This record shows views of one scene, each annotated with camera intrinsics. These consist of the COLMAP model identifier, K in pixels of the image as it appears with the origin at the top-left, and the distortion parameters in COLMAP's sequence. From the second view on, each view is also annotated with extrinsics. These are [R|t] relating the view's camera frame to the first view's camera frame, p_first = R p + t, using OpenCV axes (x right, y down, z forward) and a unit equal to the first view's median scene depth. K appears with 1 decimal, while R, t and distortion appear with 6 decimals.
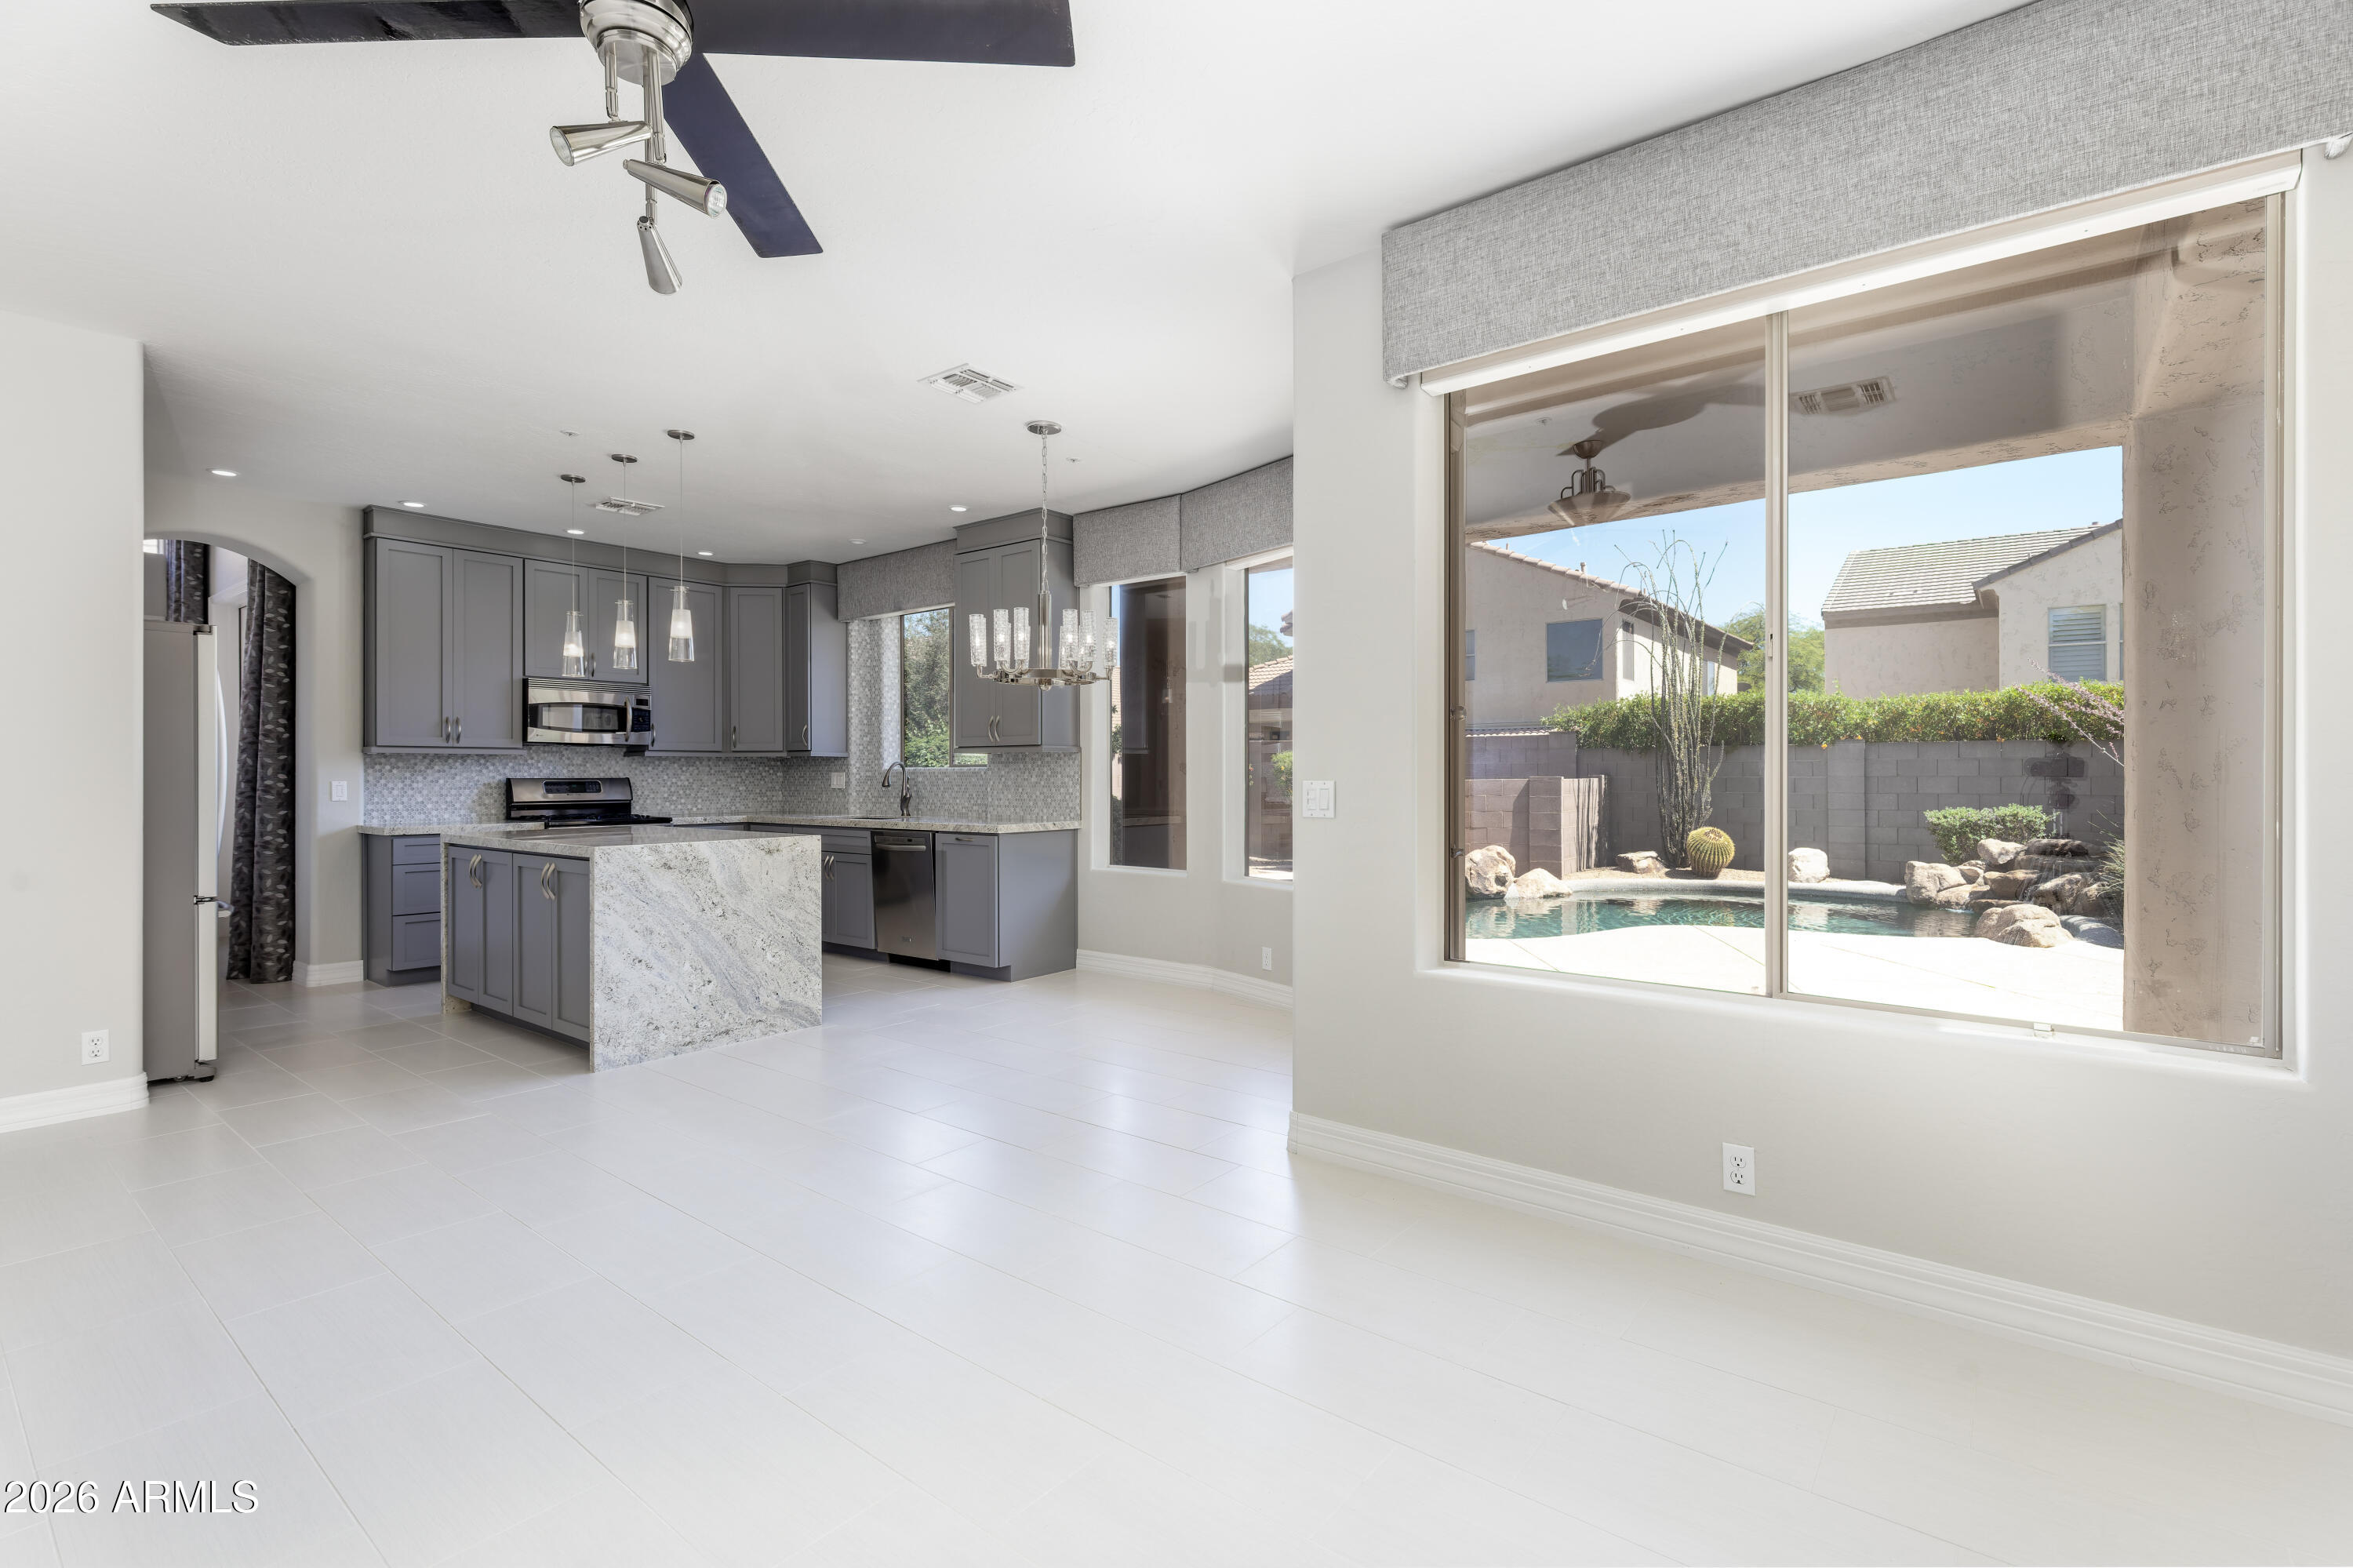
lens RADIAL K [[1072.3, 0, 1237.1], [0, 1072.3, 784.2], [0, 0, 1]] dist [-0.002316, 0.001309]
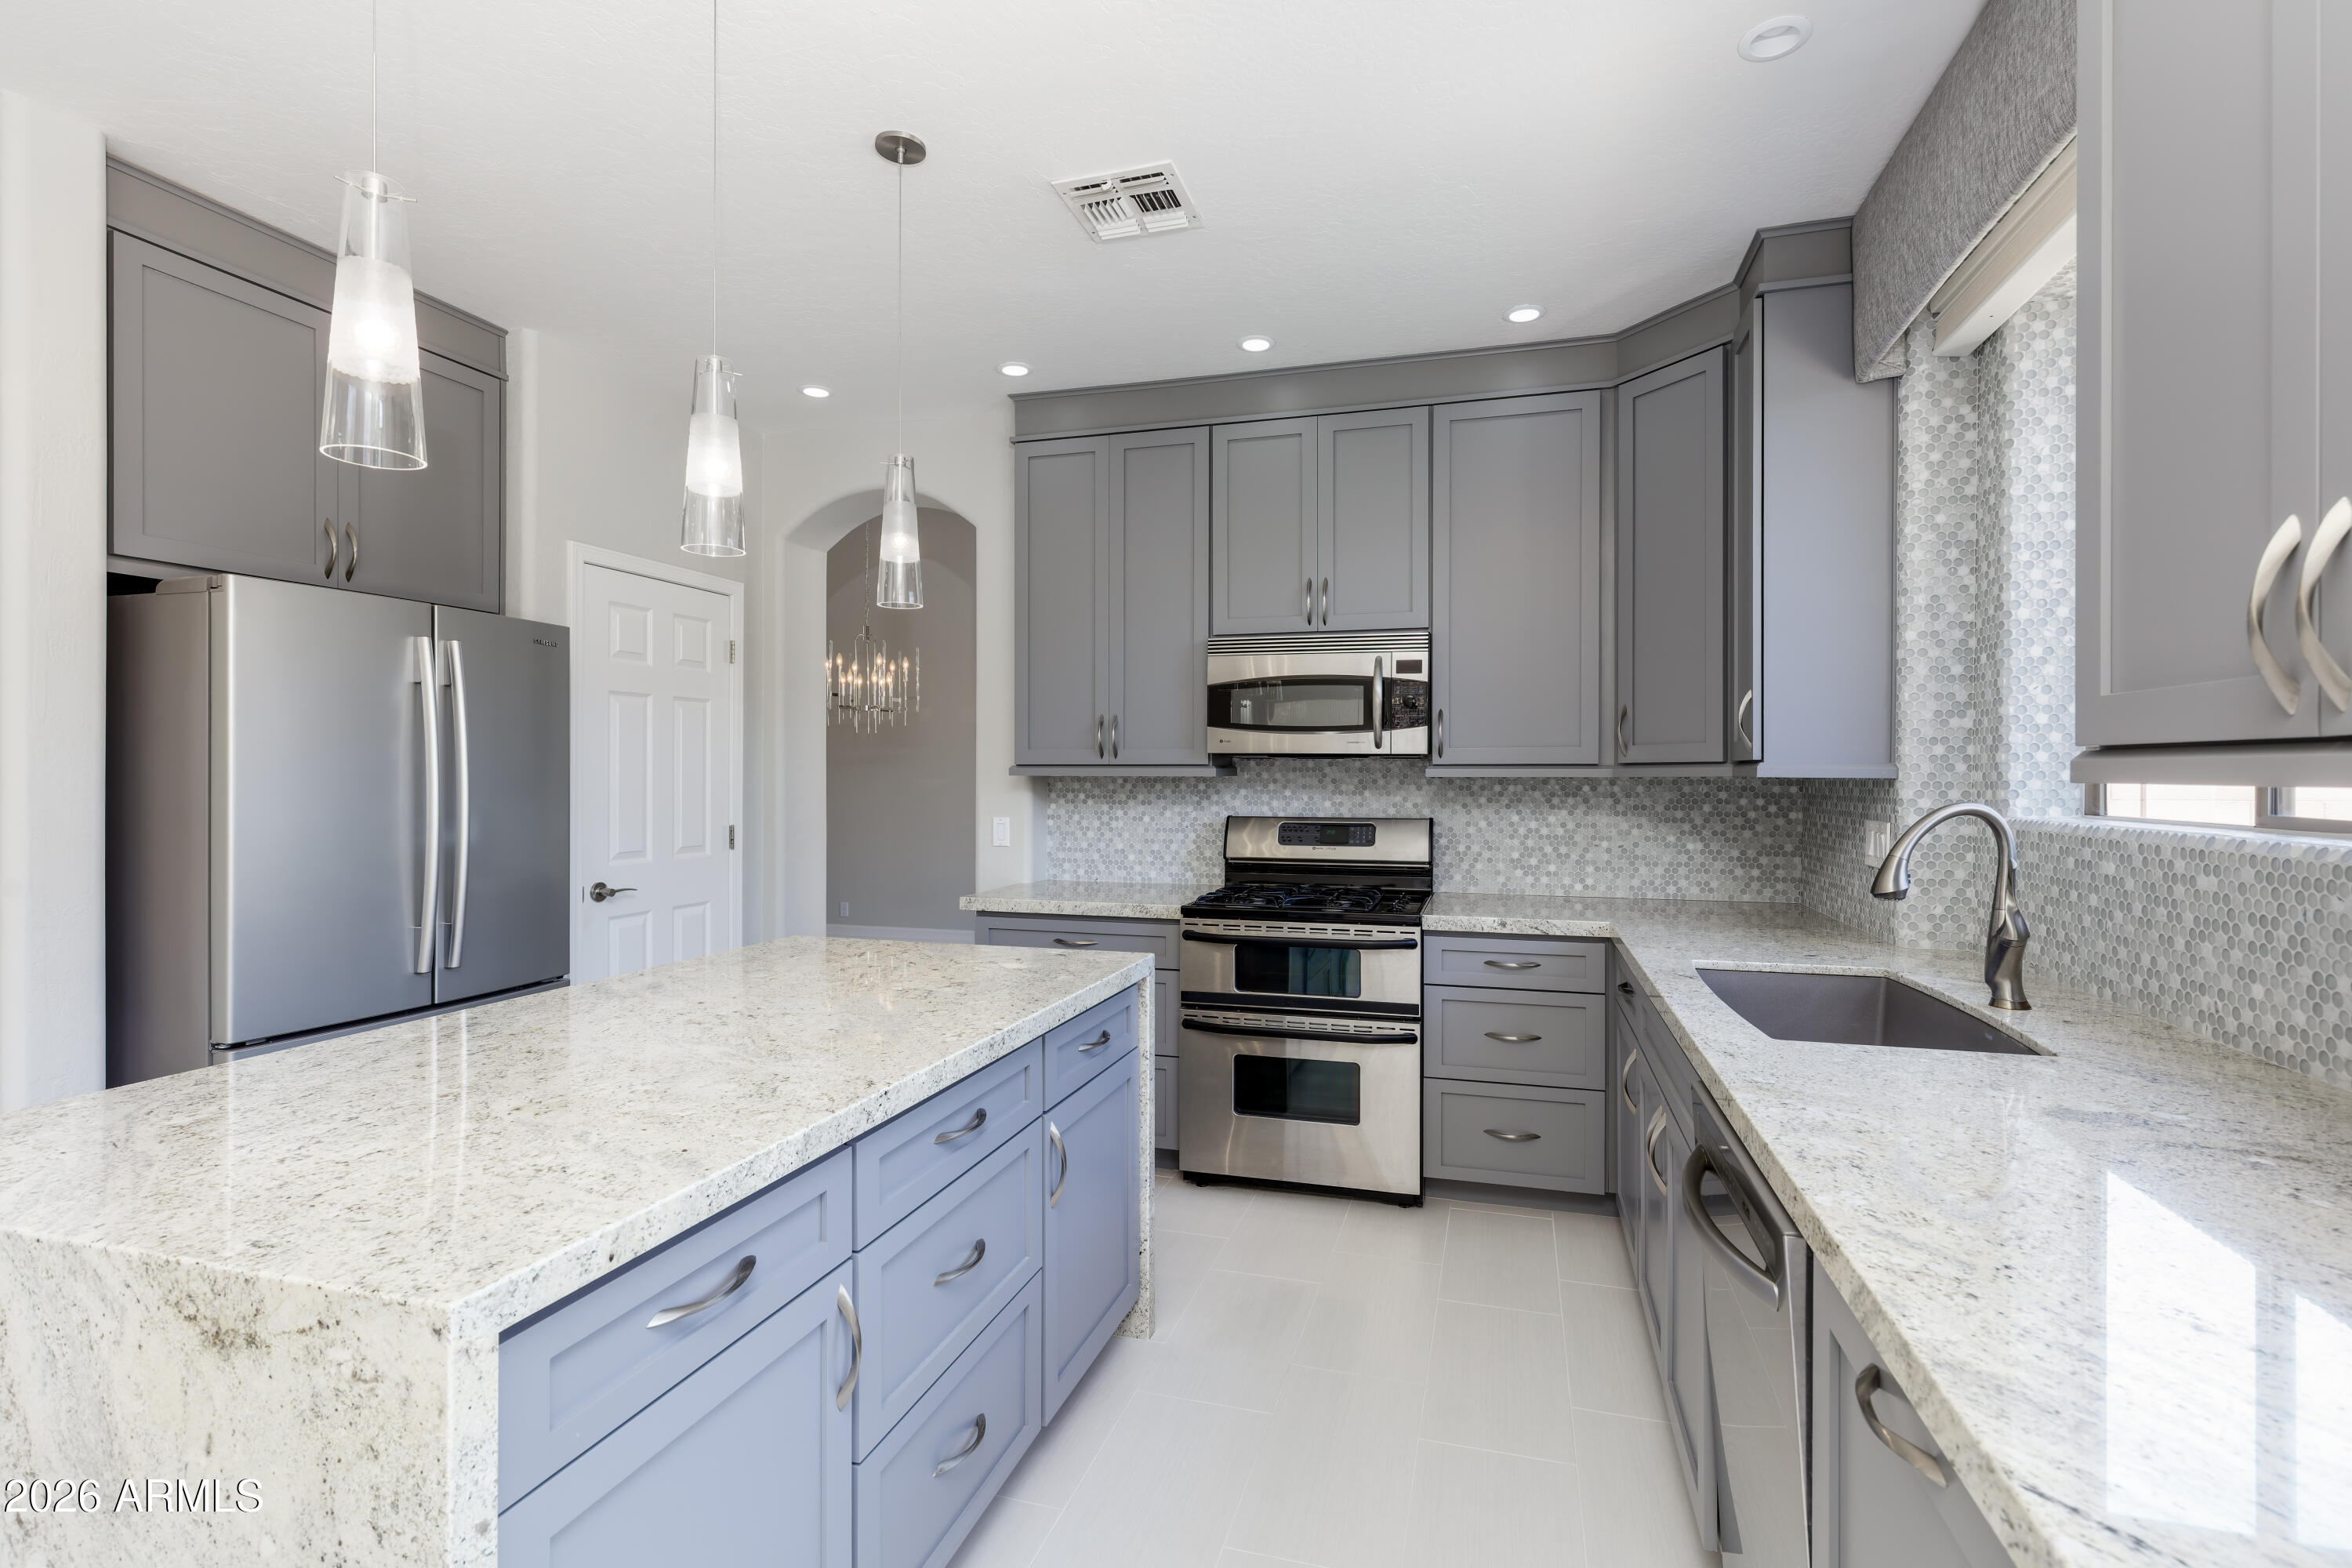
lens RADIAL K [[1071.8, 0, 1176.9], [0, 1071.8, 778.3], [0, 0, 1]] dist [-0.002316, 0.001309]
pose [[0.338315, 0.007686, -0.941002, -0.125123], [-0.010521, 0.999935, 0.004385, -0.025307], [0.940974, 0.008417, 0.338373, 0.691097]]
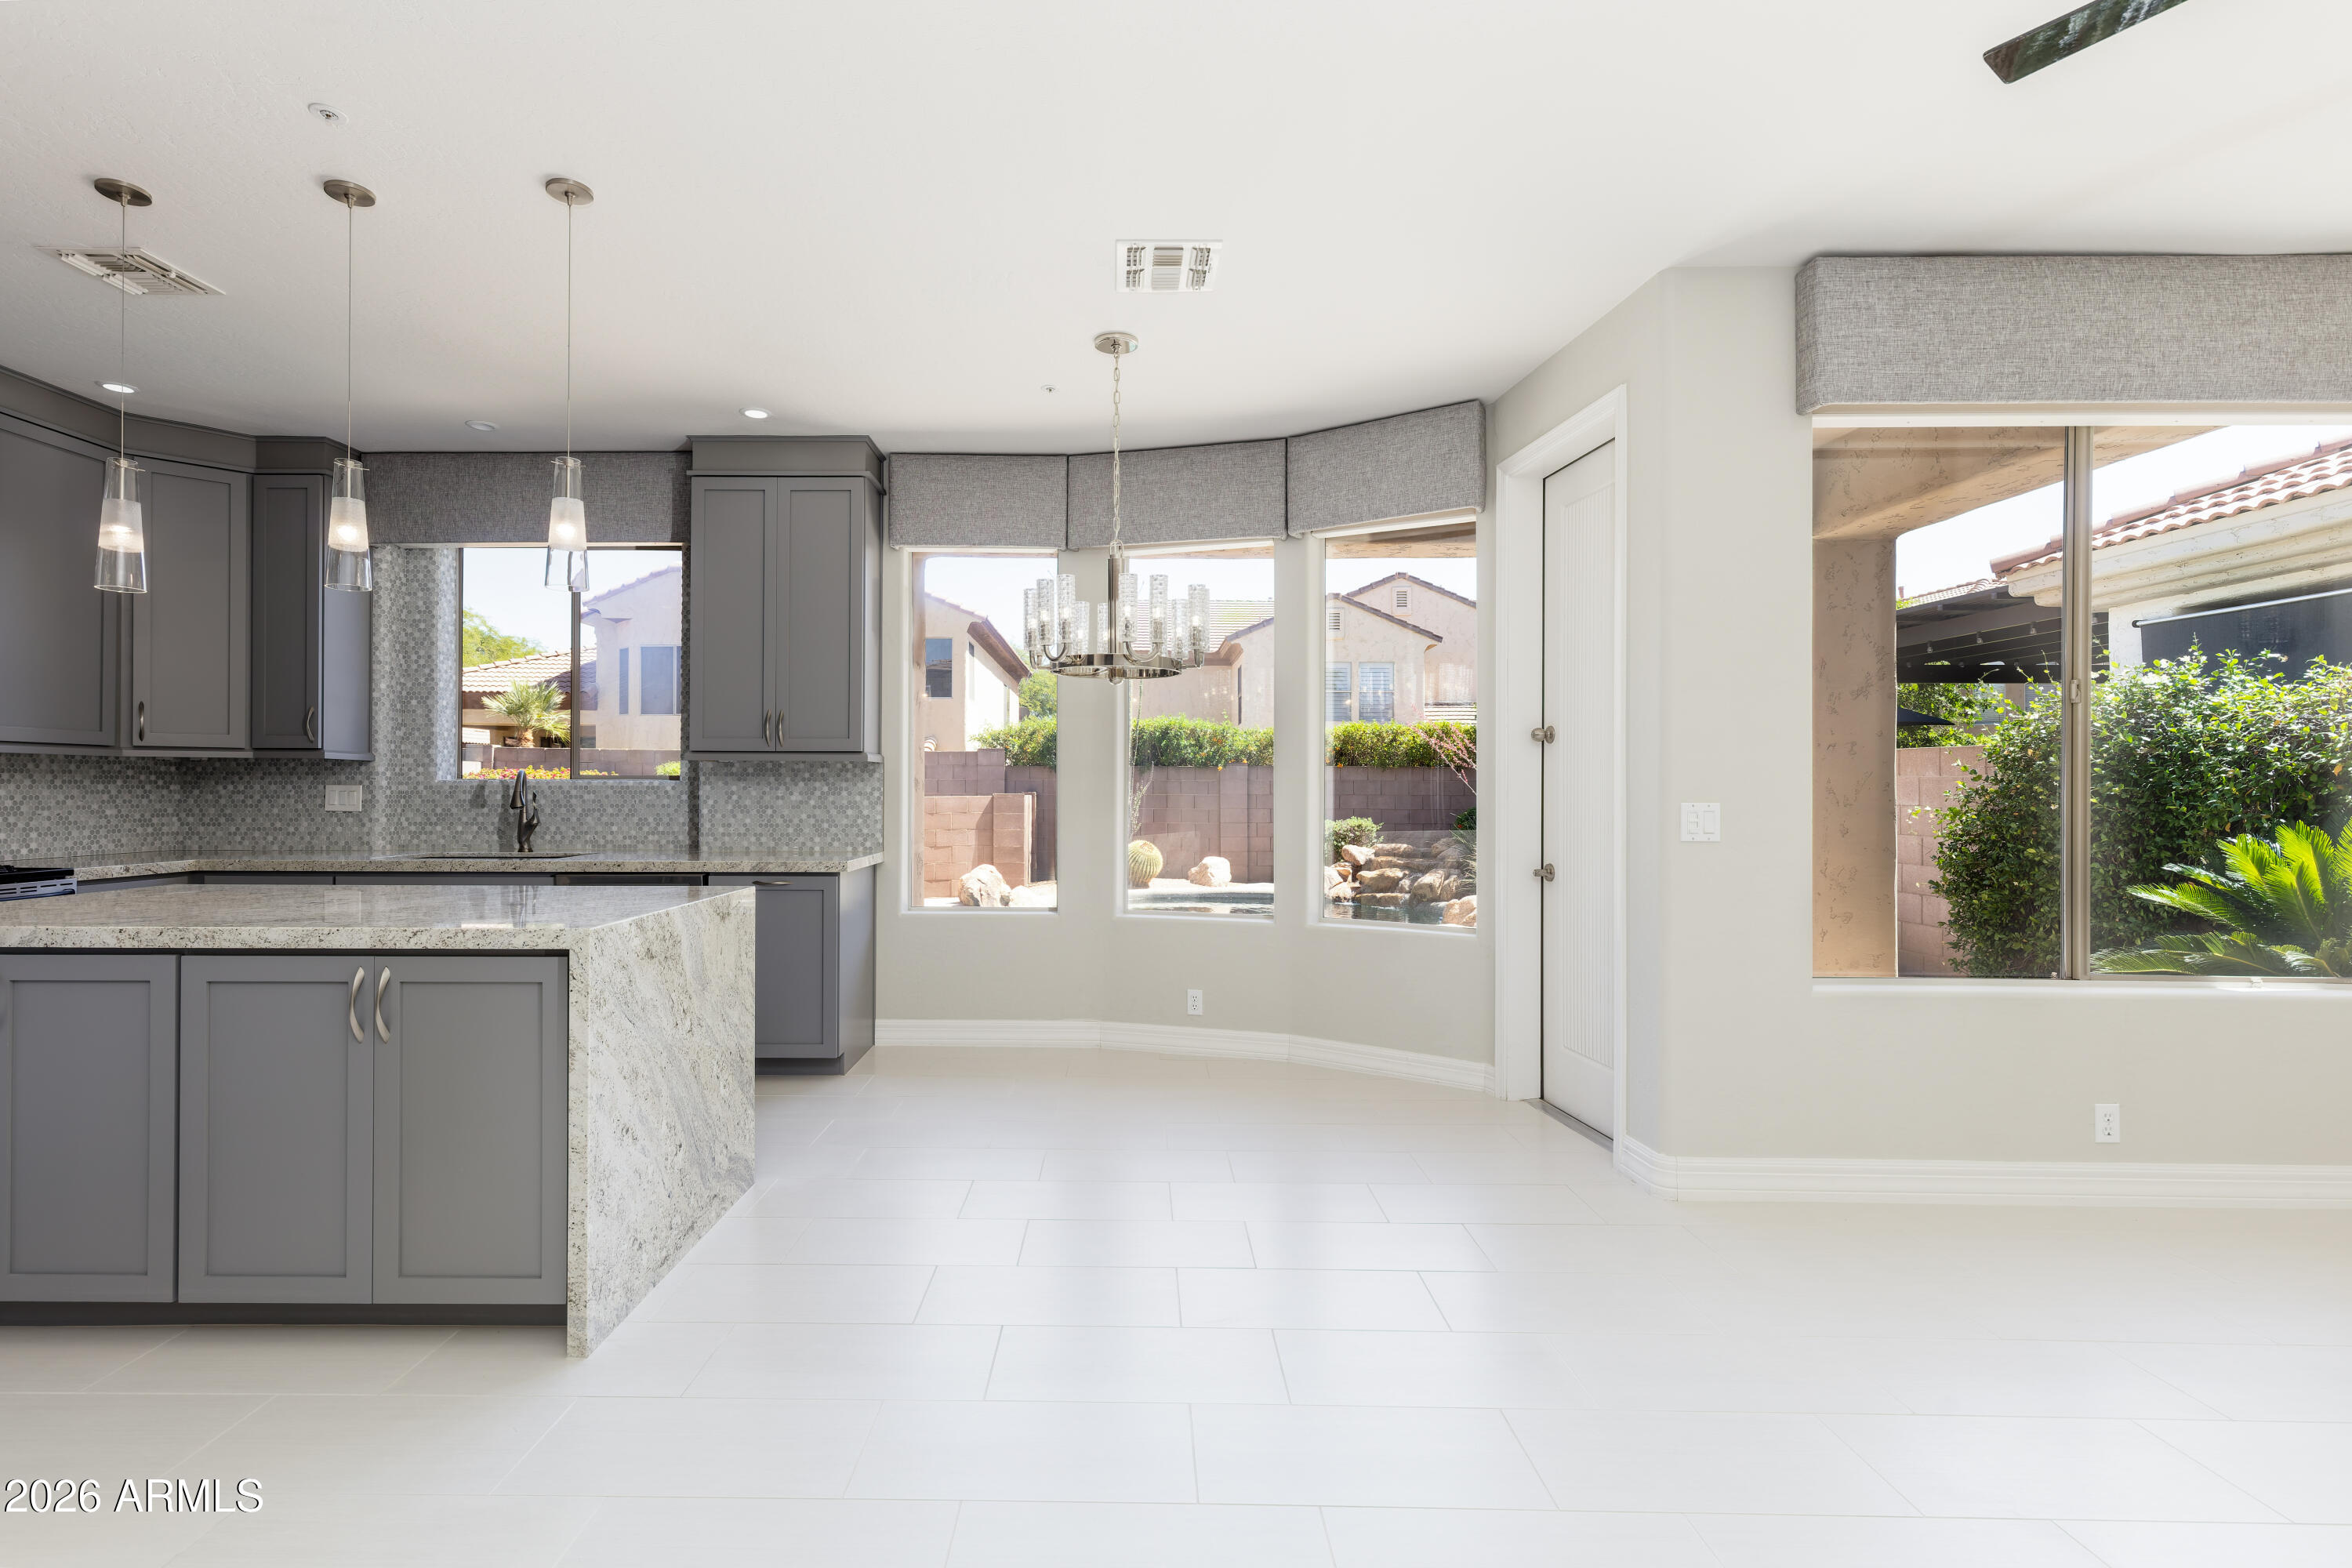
lens RADIAL K [[1071.8, 0, 1131.4], [0, 1071.8, 798.9], [0, 0, 1]] dist [-0.002316, 0.001309]
pose [[0.801941, 0.000758, 0.597402, -0.390936], [-0.000466, 1.000000, -0.000643, -0.002952], [-0.597403, 0.000237, 0.801941, 0.233646]]
